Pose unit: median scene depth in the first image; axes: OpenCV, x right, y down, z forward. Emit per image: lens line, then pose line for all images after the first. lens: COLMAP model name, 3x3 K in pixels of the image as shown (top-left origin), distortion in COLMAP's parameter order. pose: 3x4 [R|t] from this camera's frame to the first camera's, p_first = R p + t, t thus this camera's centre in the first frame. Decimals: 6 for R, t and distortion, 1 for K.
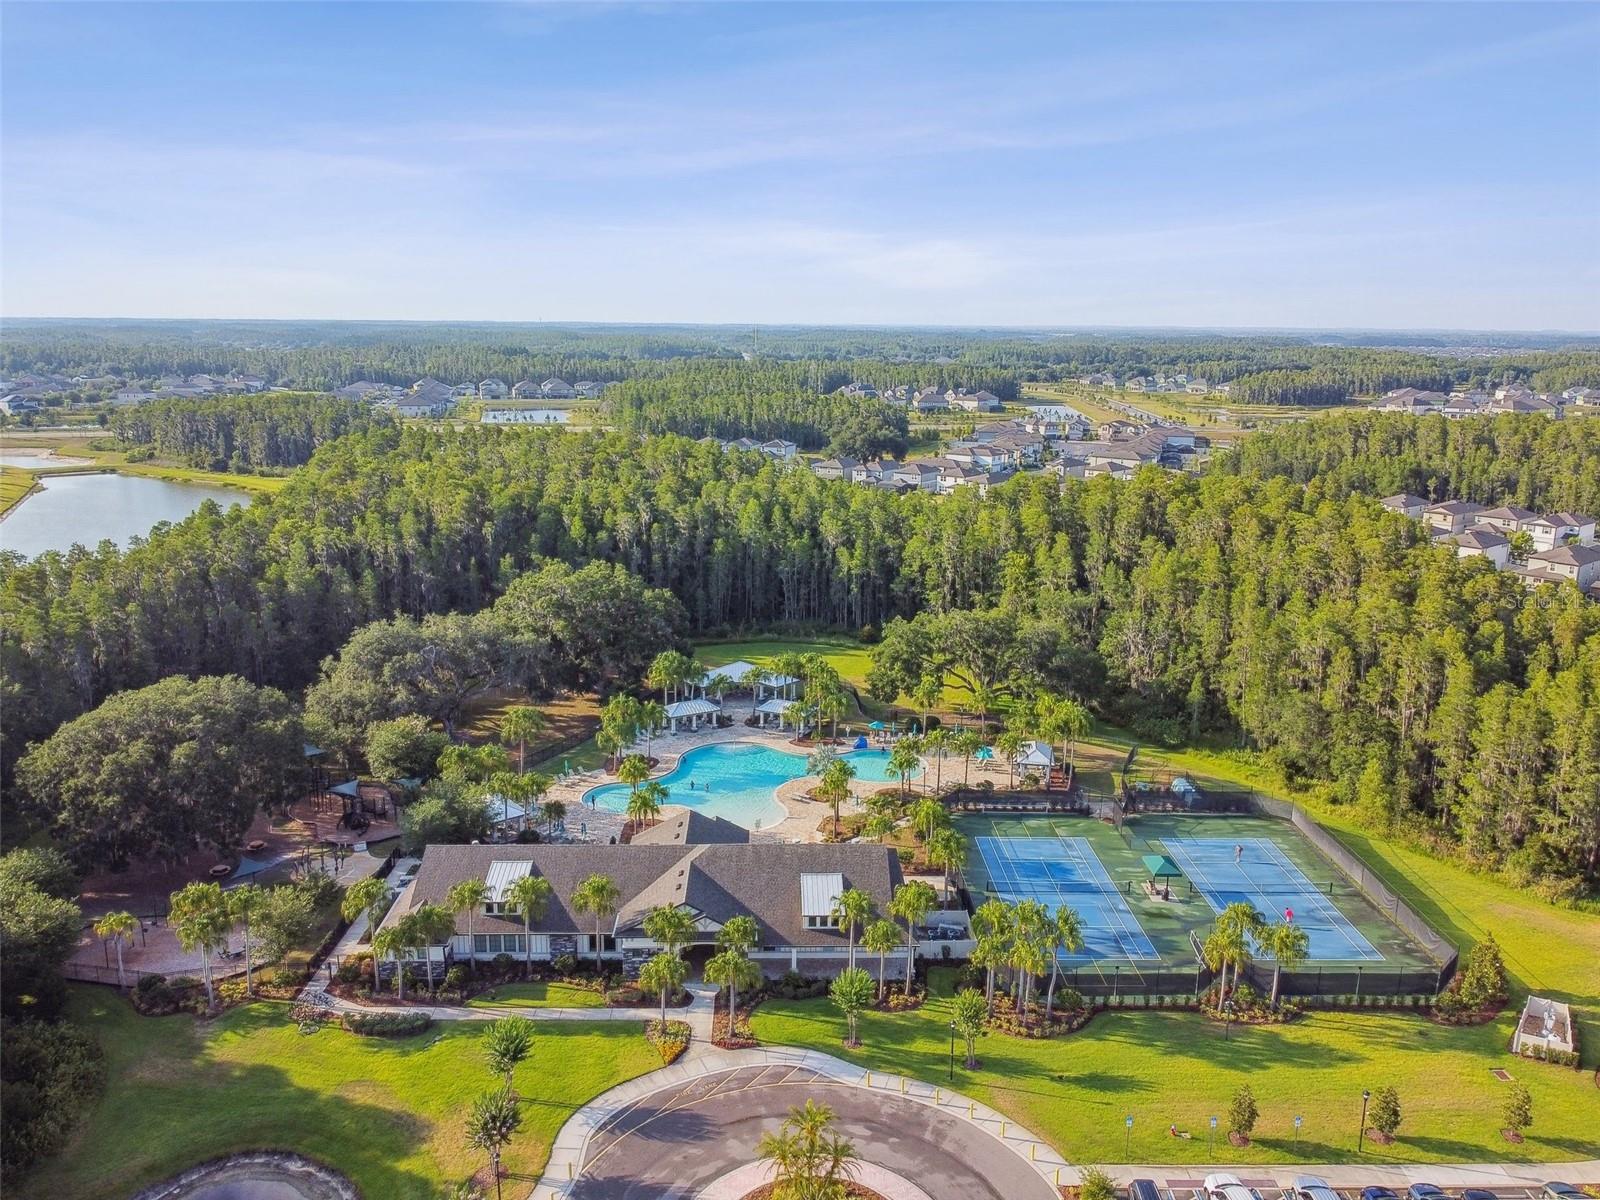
lens RADIAL K [[1223.8, 0, 800.0], [0, 1223.8, 600.0], [0, 0, 1]] dist [0.003417, -0.008338]
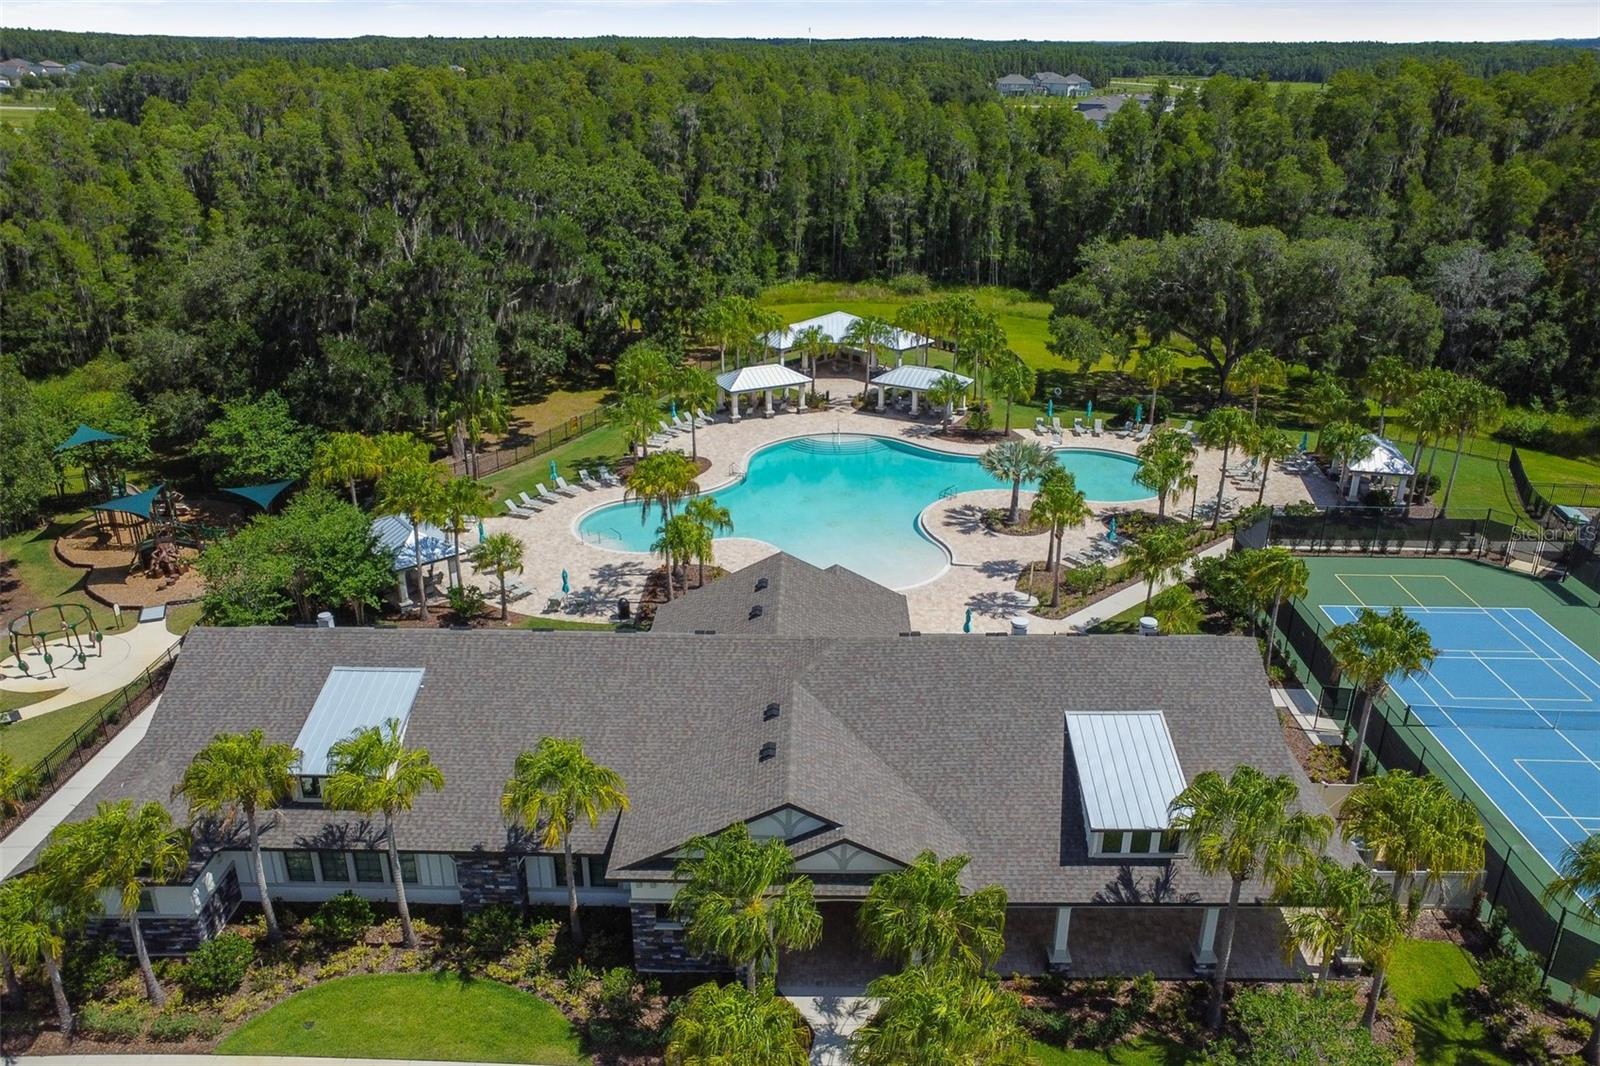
lens RADIAL K [[1243.2, 0, 811.4], [0, 1243.2, 531.1], [0, 0, 1]] dist [-0.183910, 0.297997]
pose [[0.999463, 0.009279, -0.031432, -0.072962], [-0.003971, 0.986303, 0.164898, 0.098533], [0.032532, -0.164685, 0.985810, 0.615181]]
